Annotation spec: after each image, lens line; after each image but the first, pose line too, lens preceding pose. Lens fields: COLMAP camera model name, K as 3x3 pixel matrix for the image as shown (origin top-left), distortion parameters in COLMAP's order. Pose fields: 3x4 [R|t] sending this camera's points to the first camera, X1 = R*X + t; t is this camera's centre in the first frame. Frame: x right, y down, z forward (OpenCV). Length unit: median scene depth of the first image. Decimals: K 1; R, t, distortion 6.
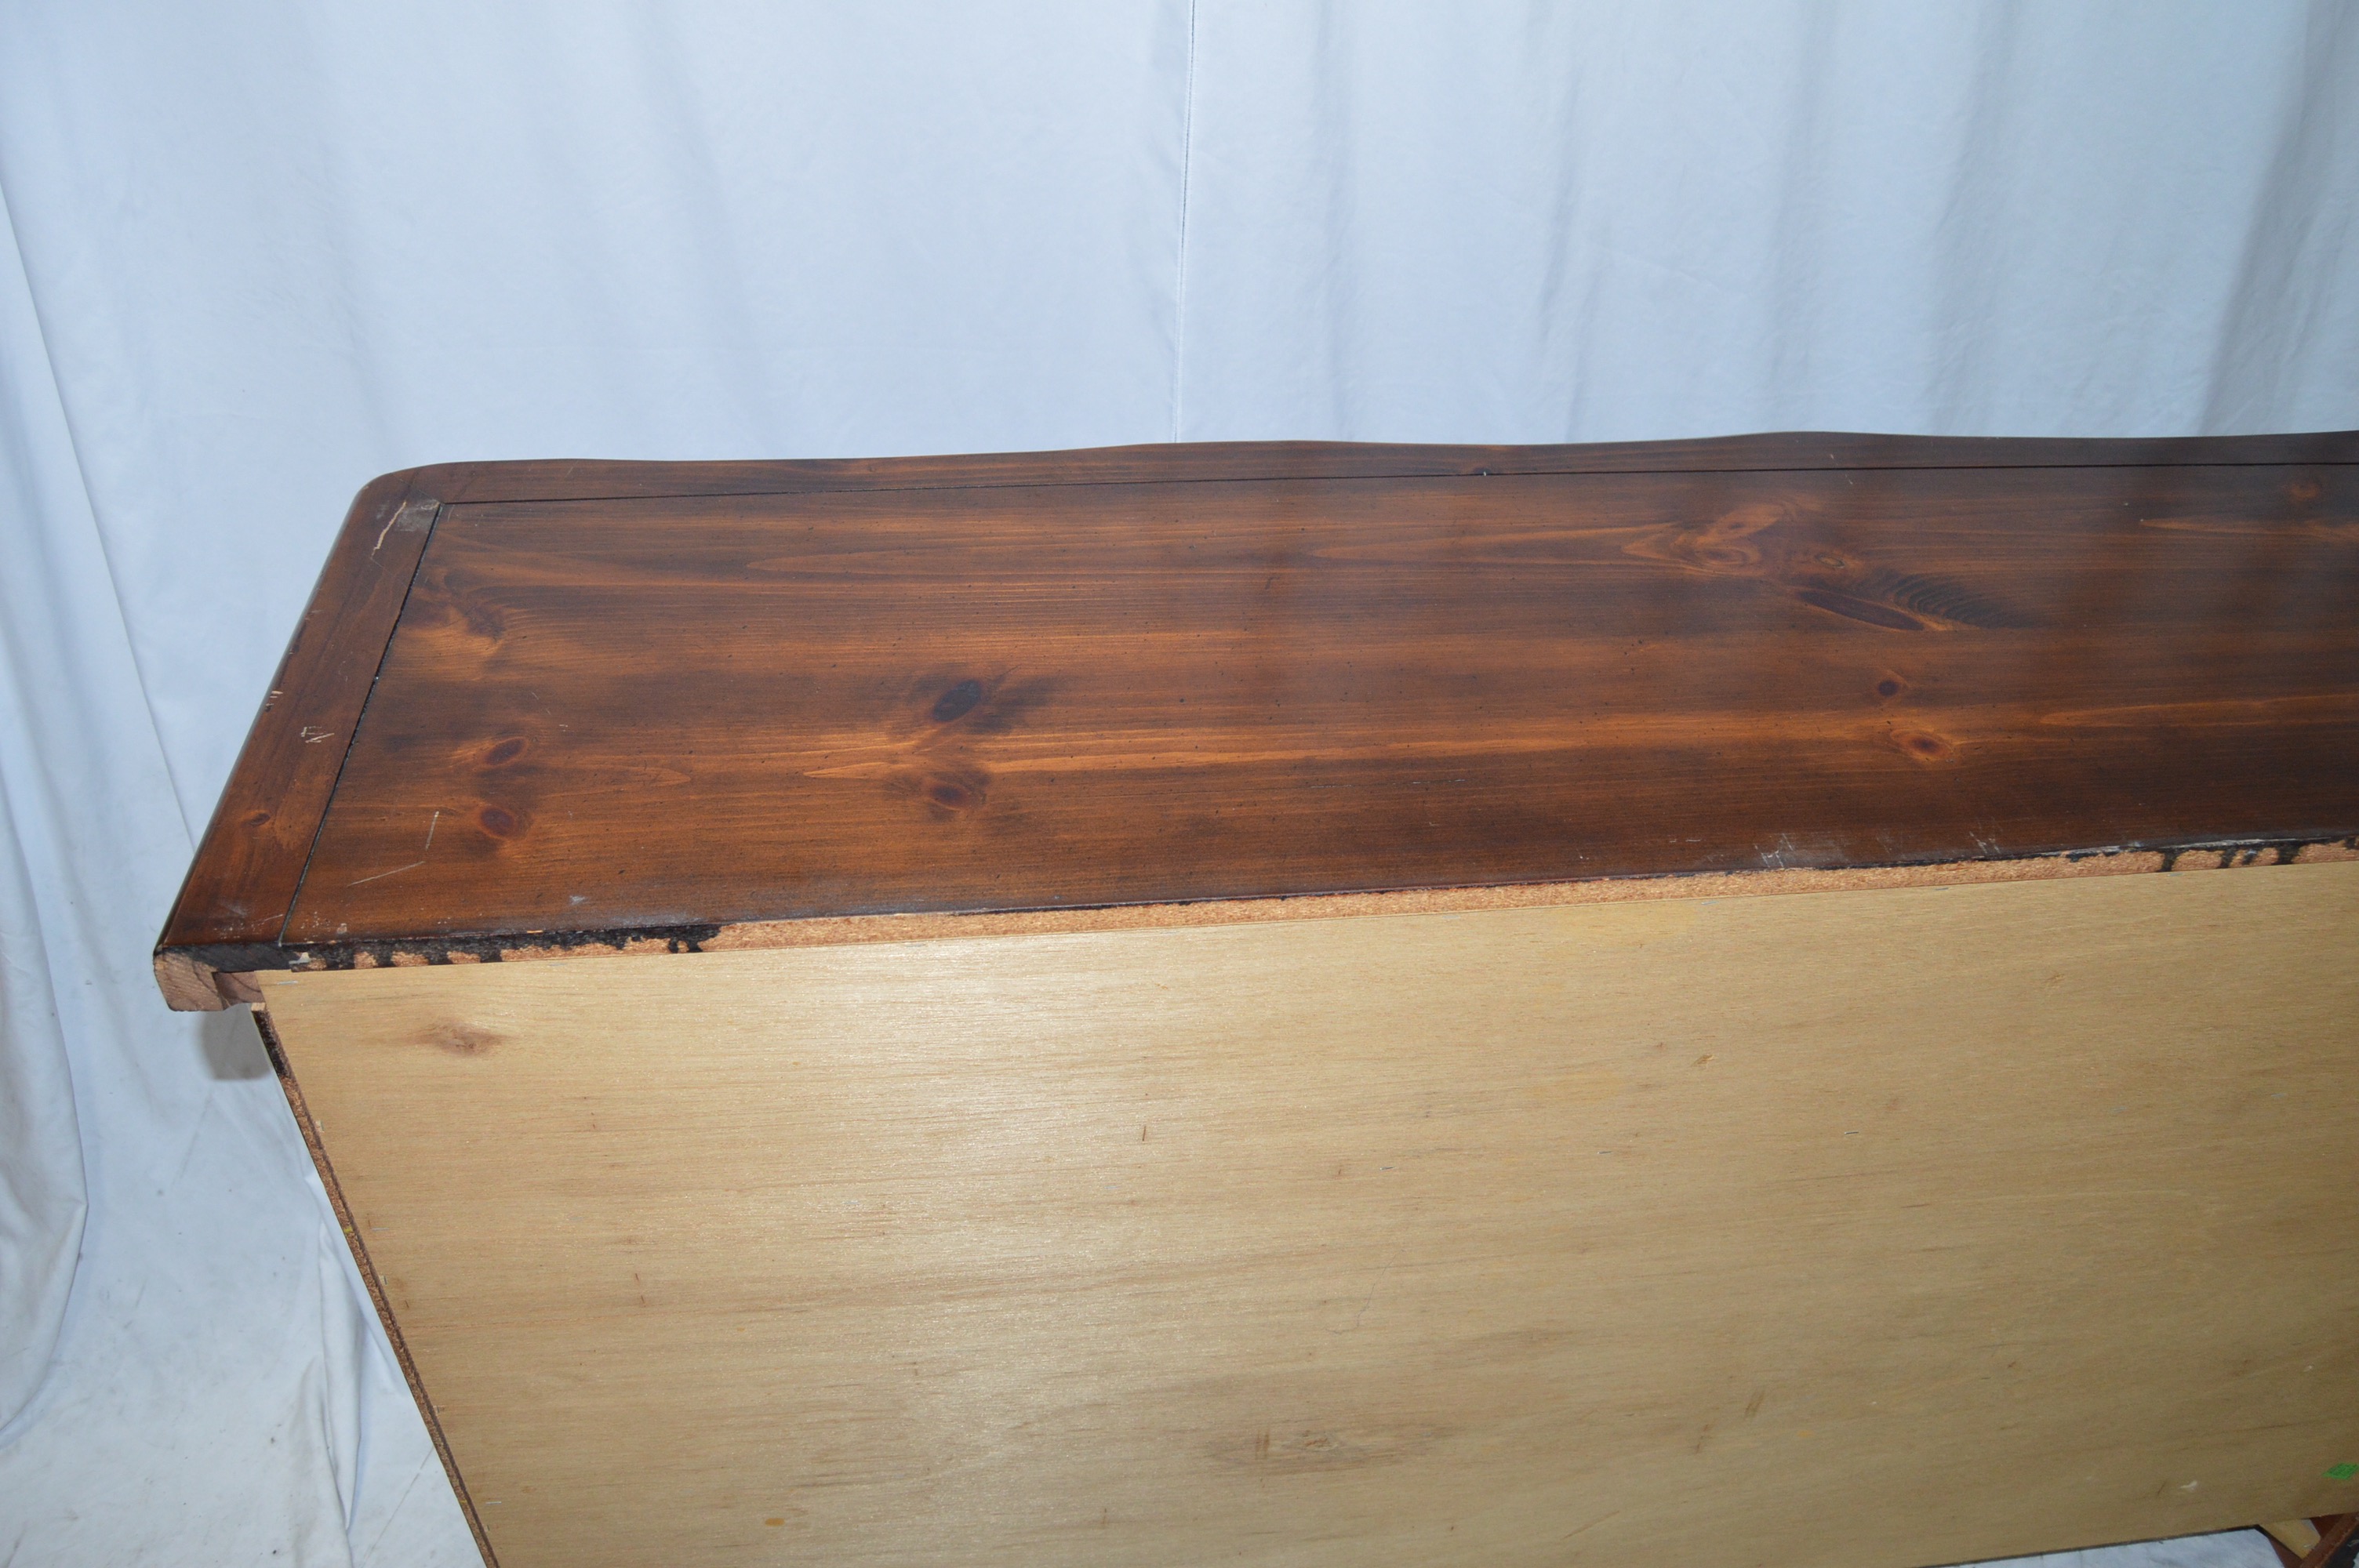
lens RADIAL K [[1870.1, 0, 1186.9], [0, 1870.1, 776.1], [0, 0, 1]] dist [-0.099685, 0.042653]
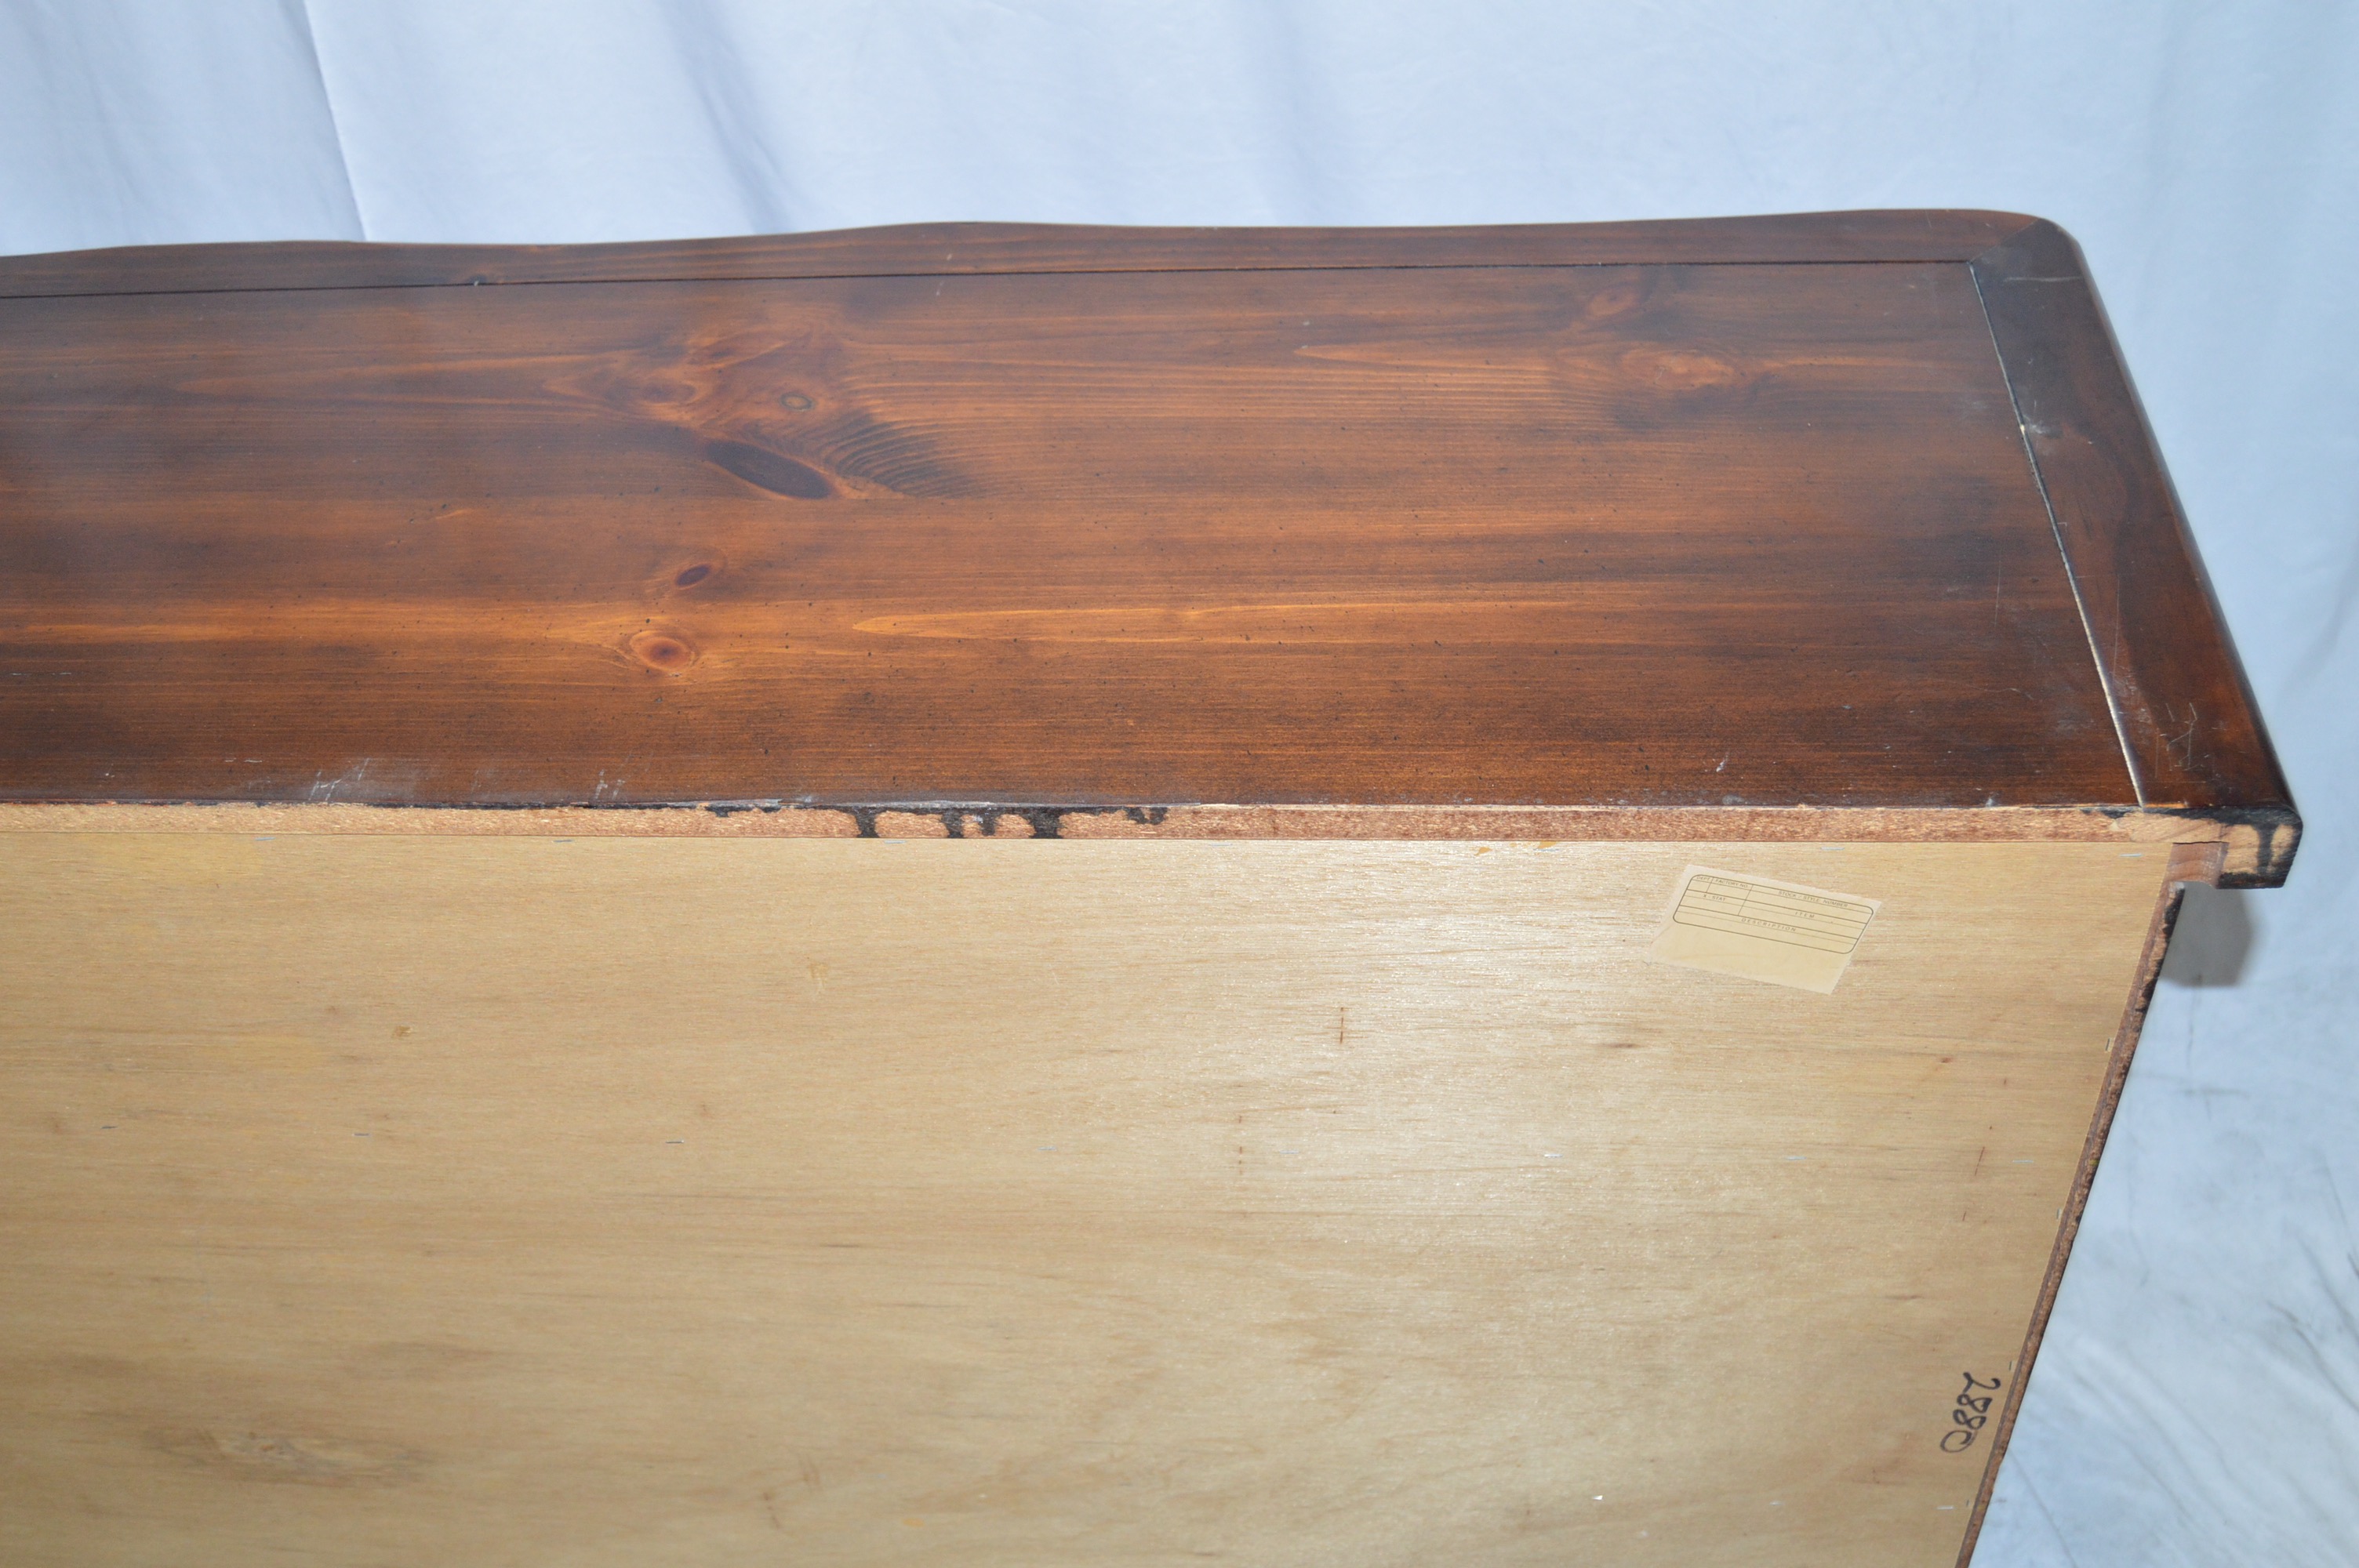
lens RADIAL K [[2405.2, 0, 1191.8], [0, 2405.2, 768.6], [0, 0, 1]] dist [-0.070277, 0.018411]
pose [[0.977191, 0.052478, -0.205778, 0.864363], [-0.038551, 0.996723, 0.071114, -0.050476], [0.208836, -0.061559, 0.976011, 0.069523]]
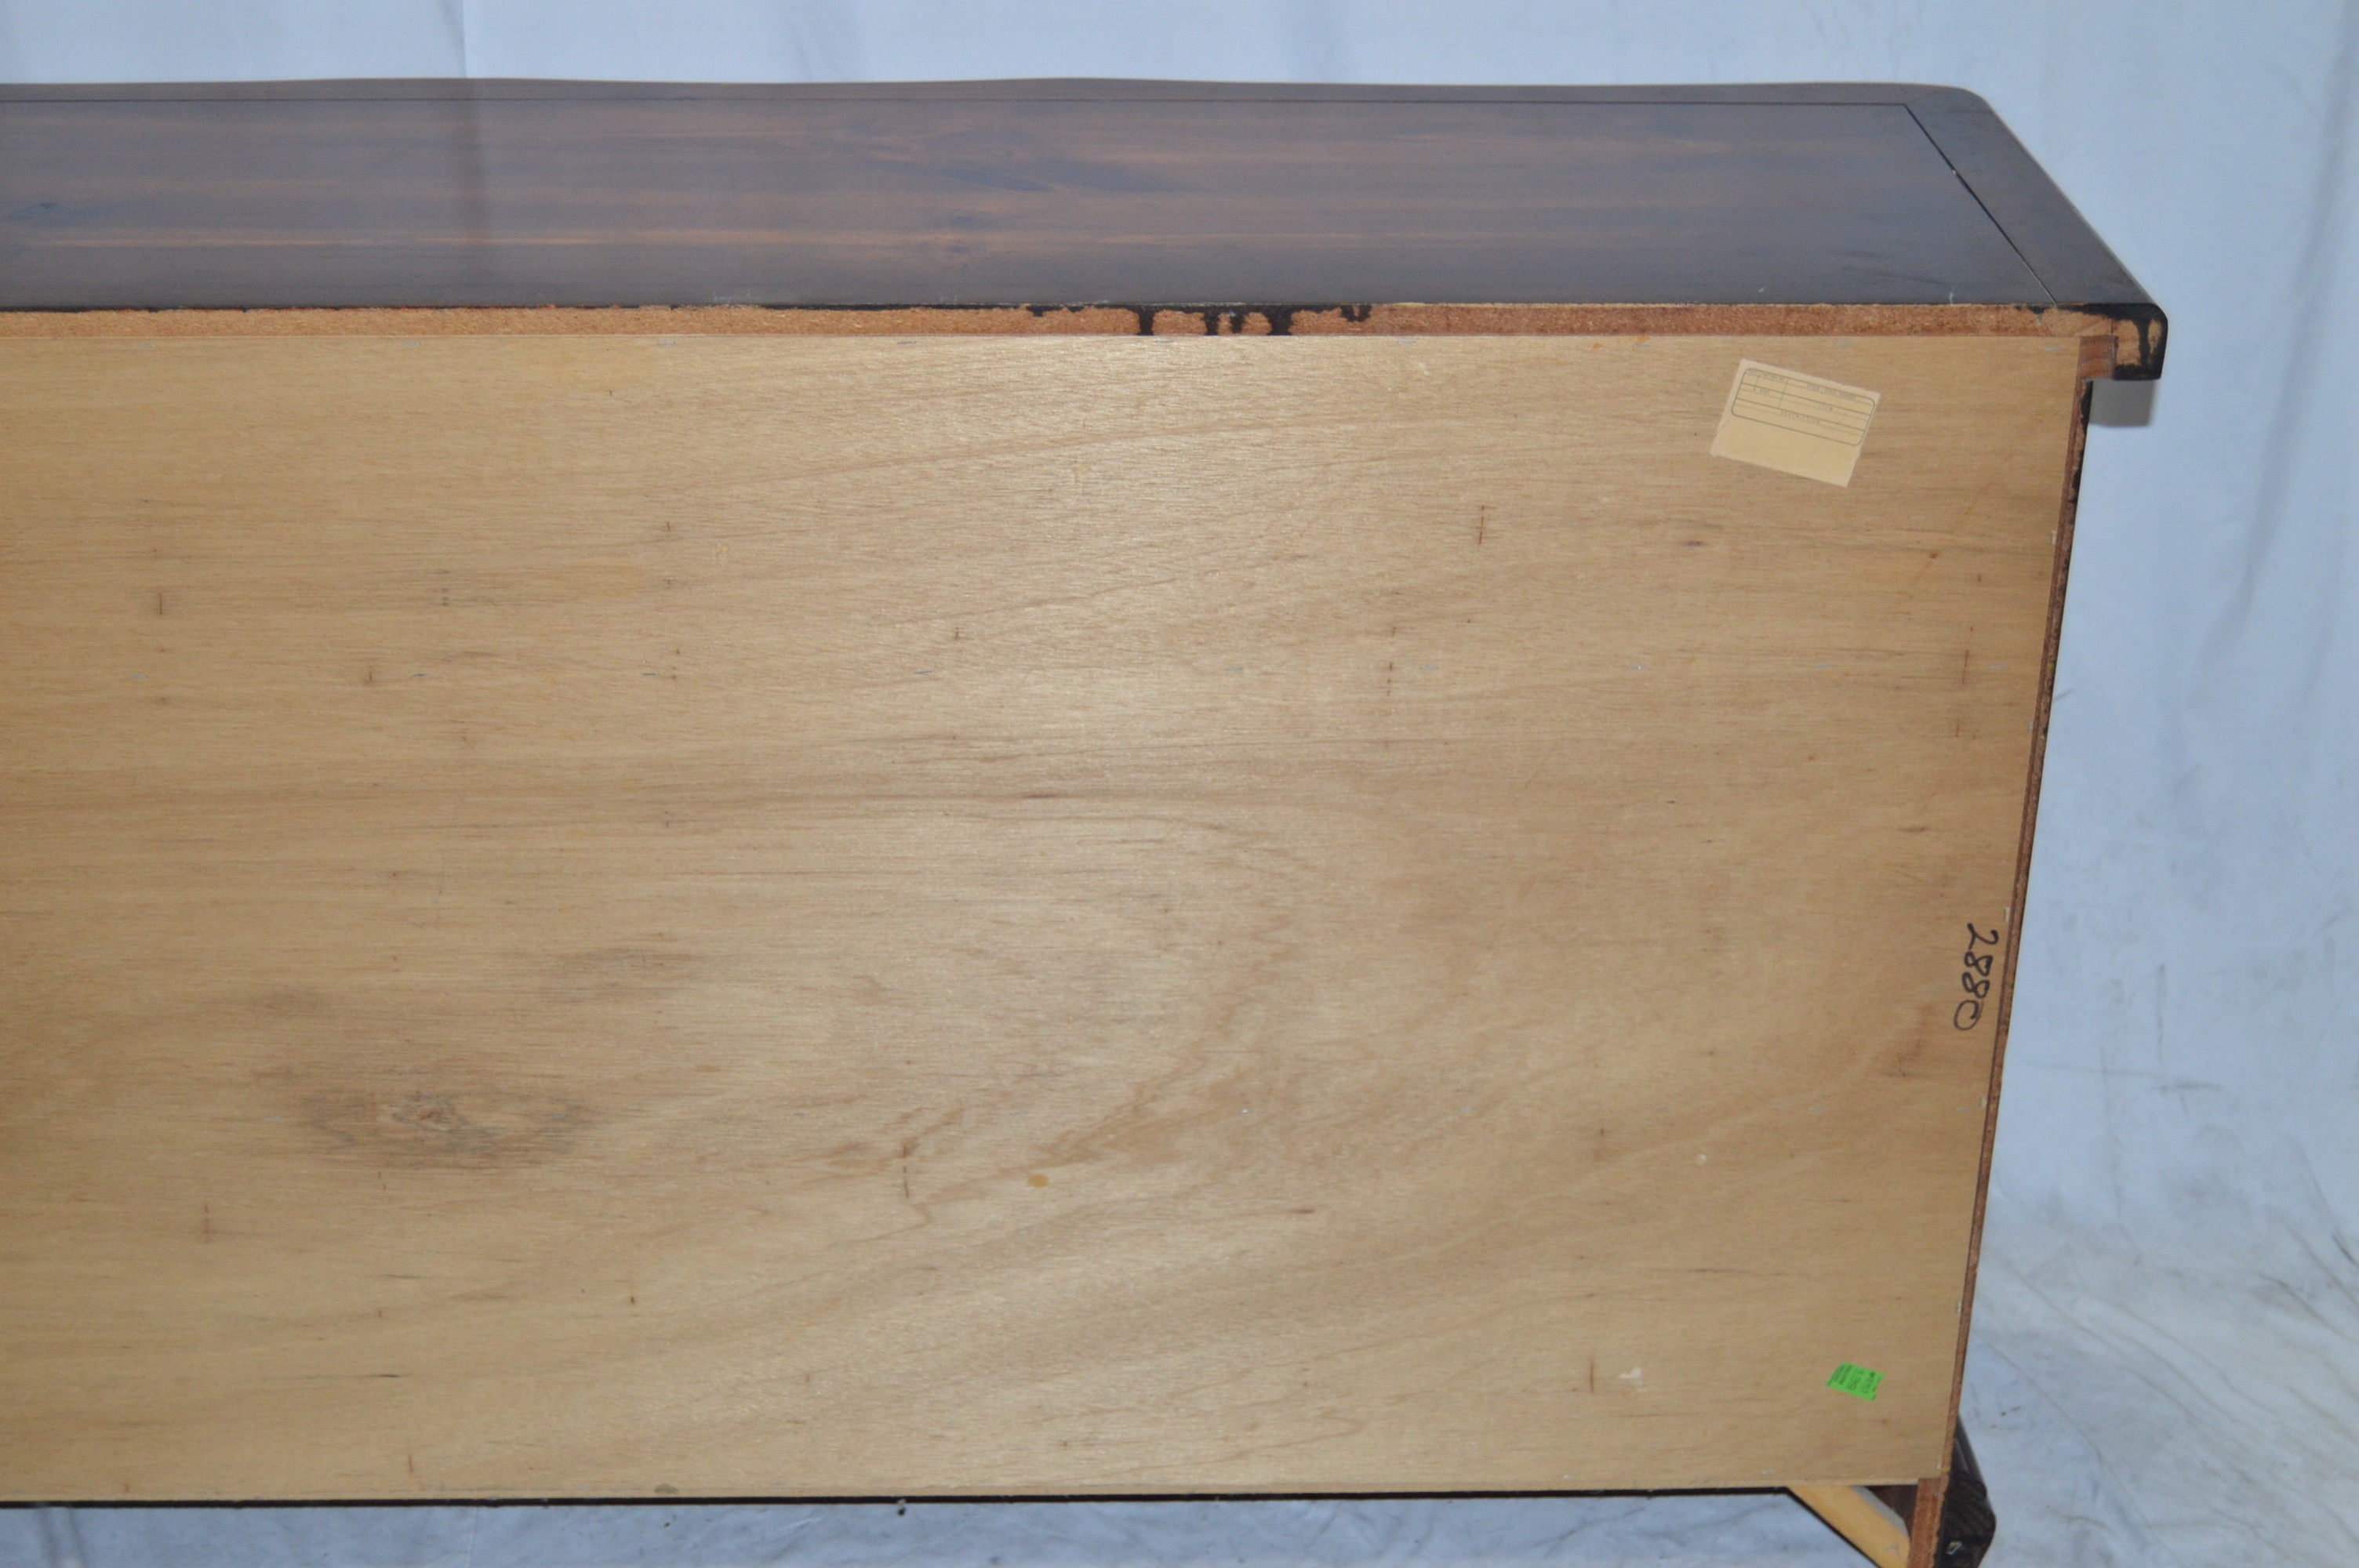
lens RADIAL K [[3678.5, 0, 1179.5], [0, 3678.5, 784.0], [0, 0, 1]] dist [-0.029753, -0.095052]
pose [[0.996072, 0.012515, -0.087662, 0.733545], [-0.031439, 0.975451, -0.217963, 0.732581], [0.082782, 0.219862, 0.972012, -0.909851]]
